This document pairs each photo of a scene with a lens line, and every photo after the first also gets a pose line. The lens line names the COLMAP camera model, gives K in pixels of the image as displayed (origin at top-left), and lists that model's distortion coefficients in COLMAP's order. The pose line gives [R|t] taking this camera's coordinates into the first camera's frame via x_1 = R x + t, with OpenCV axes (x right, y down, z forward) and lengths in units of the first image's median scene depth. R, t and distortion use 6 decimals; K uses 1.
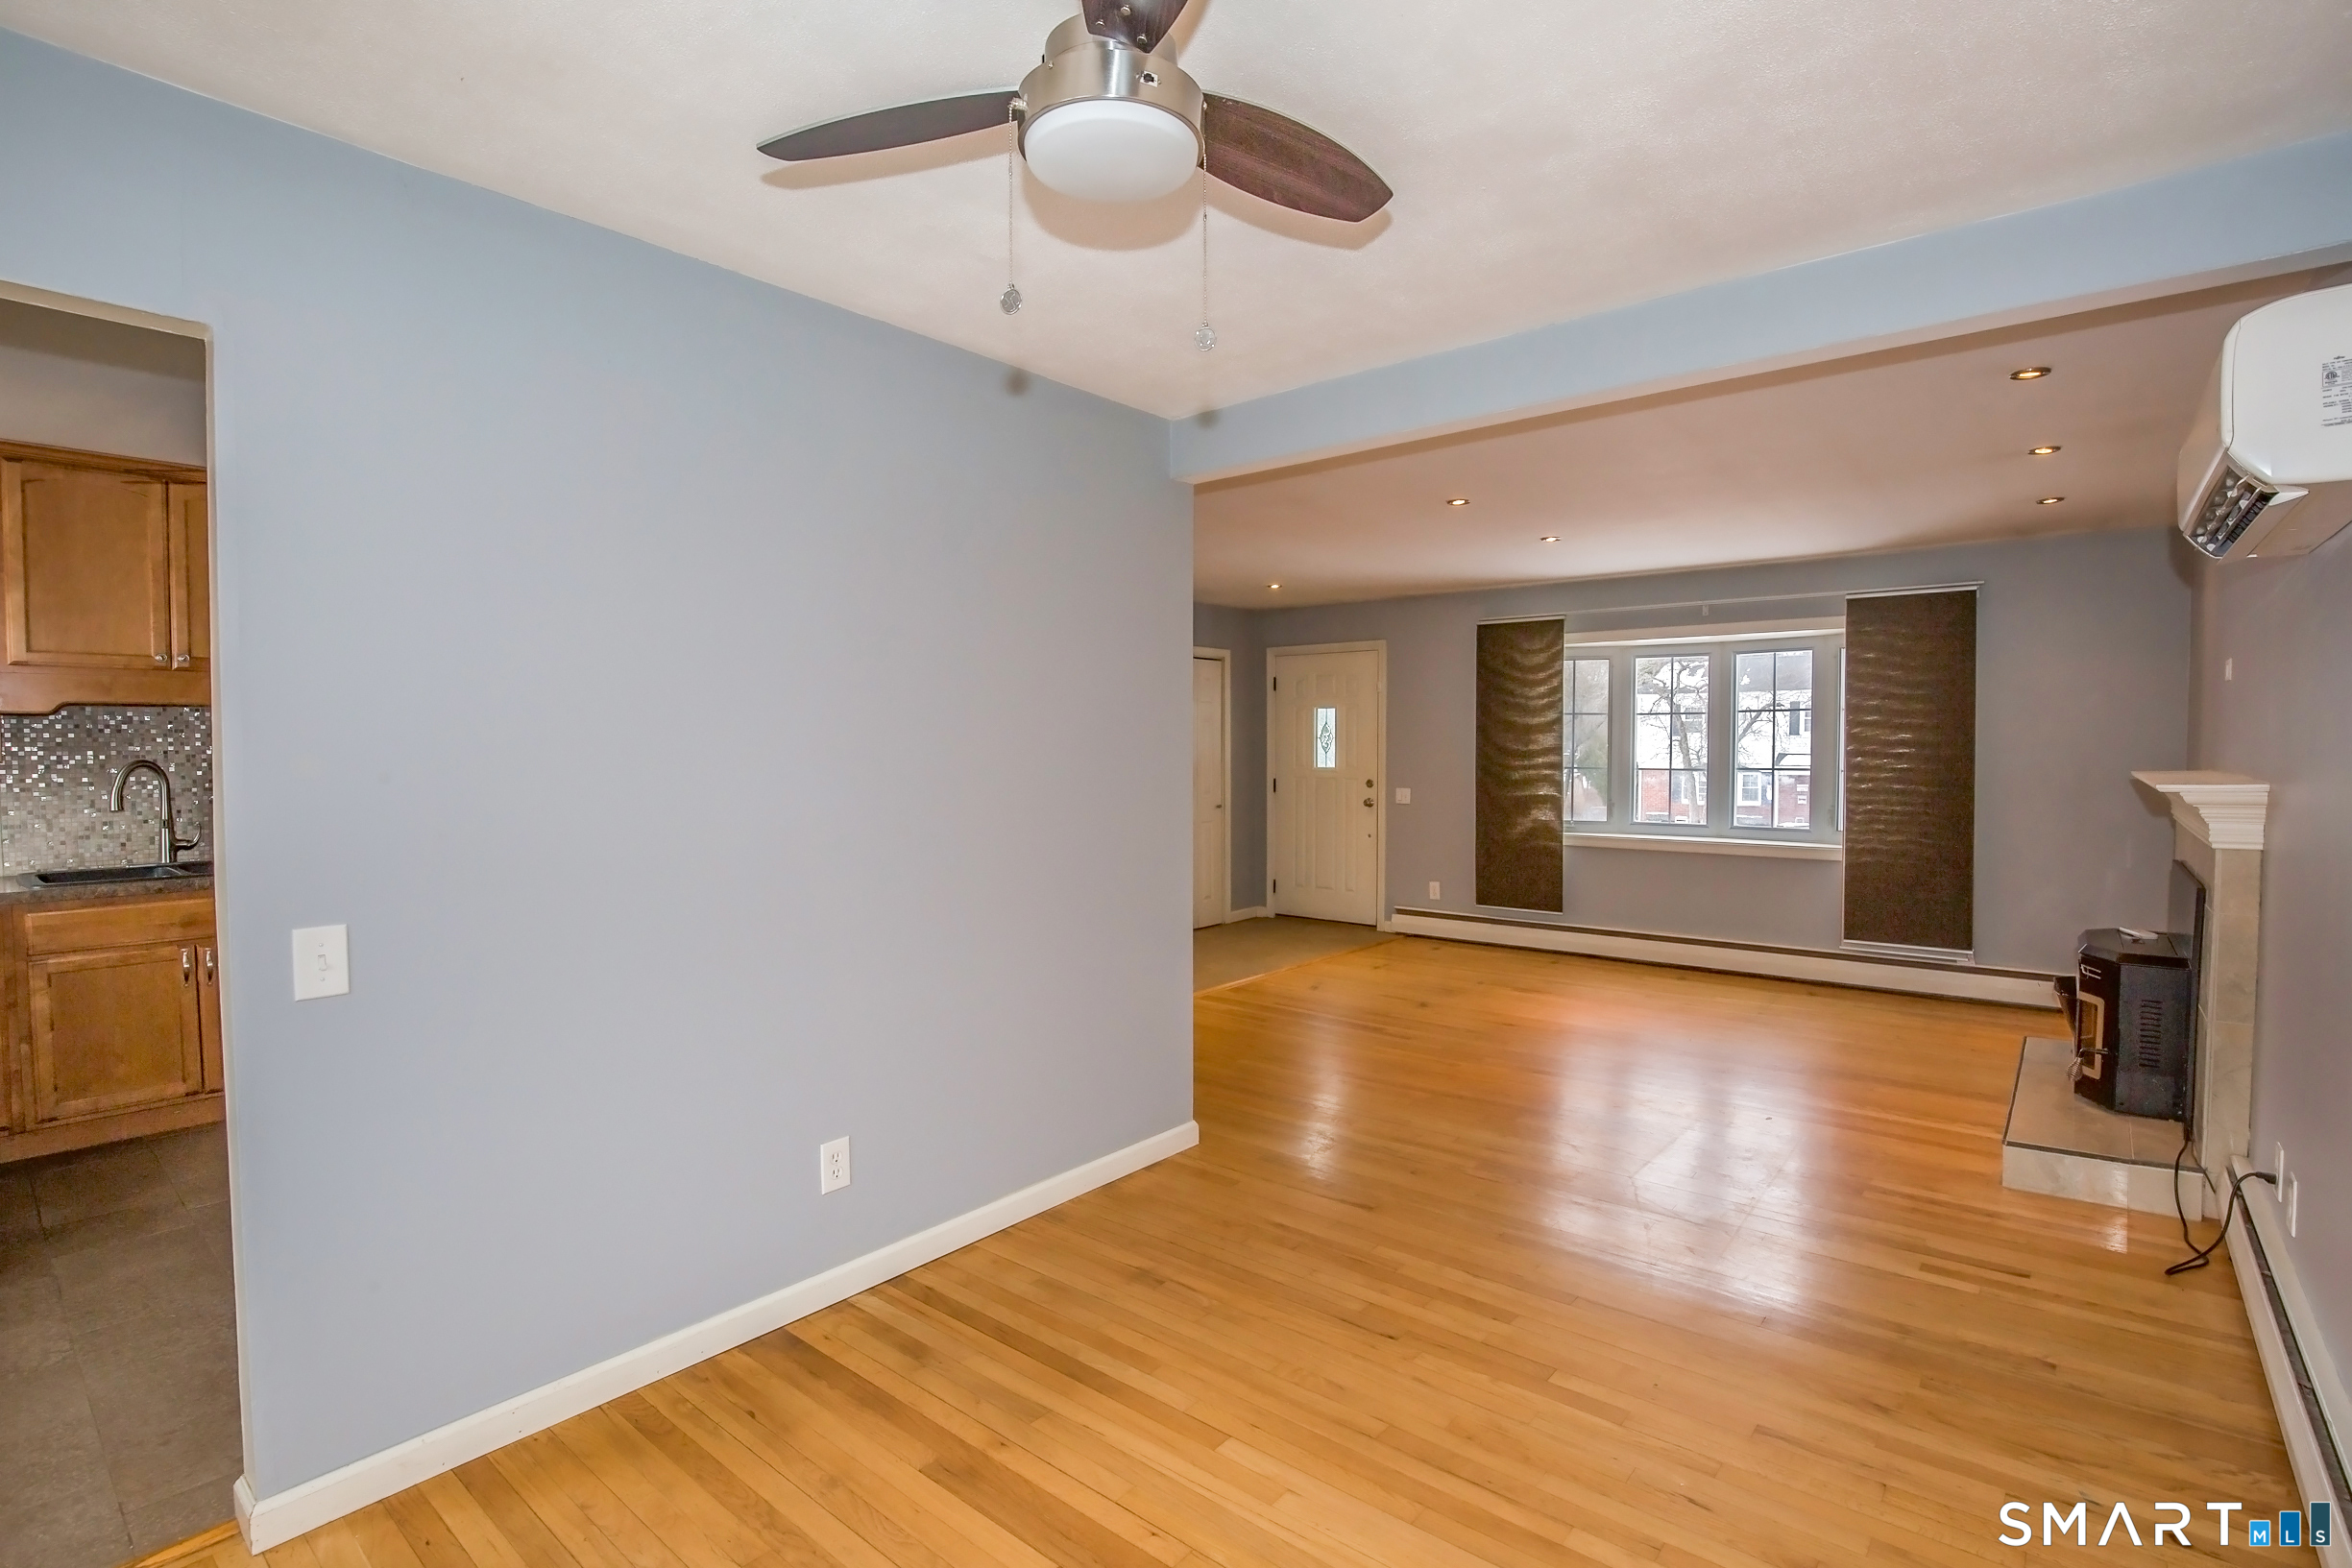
lens RADIAL K [[1109.6, 0, 1179.3], [0, 1109.6, 784.6], [0, 0, 1]] dist [-0.003737, -0.000339]
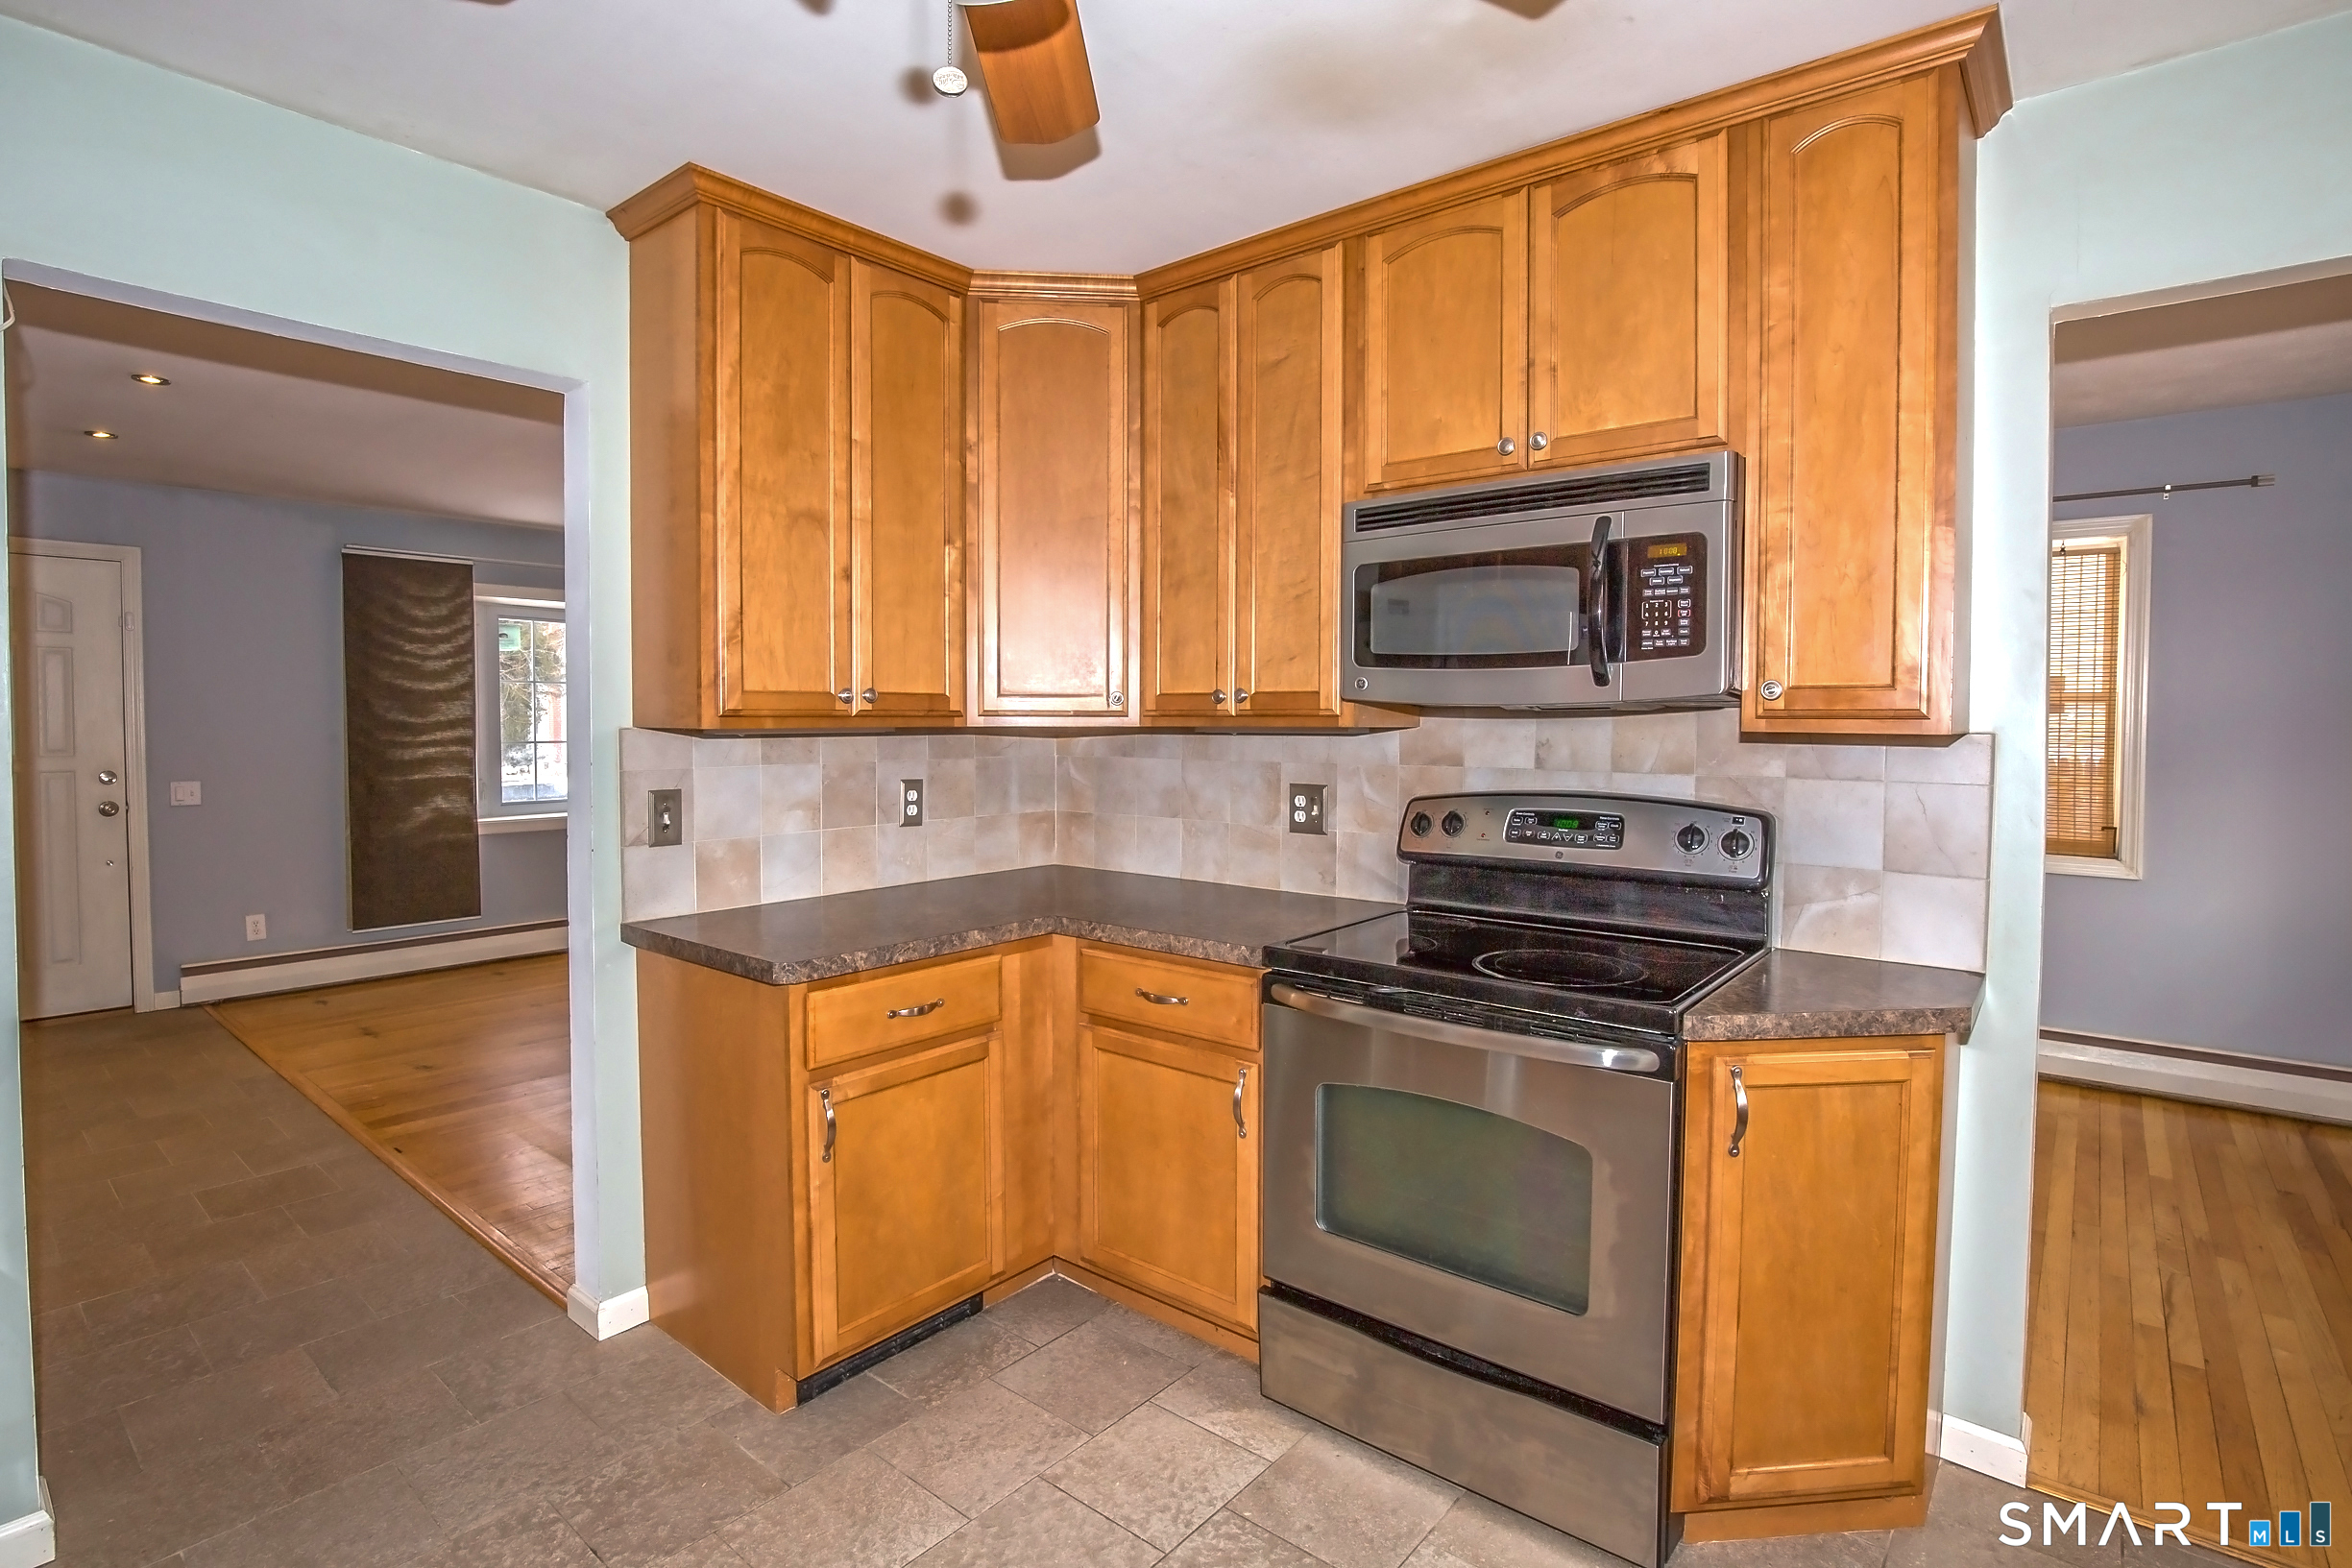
lens RADIAL K [[1109.6, 0, 1179.9], [0, 1109.6, 763.8], [0, 0, 1]] dist [-0.003737, -0.000339]
pose [[0.011412, -0.037734, 0.999223, -0.480255], [0.040315, 0.998493, 0.037246, -0.008900], [-0.999122, 0.039859, 0.012916, 0.449618]]
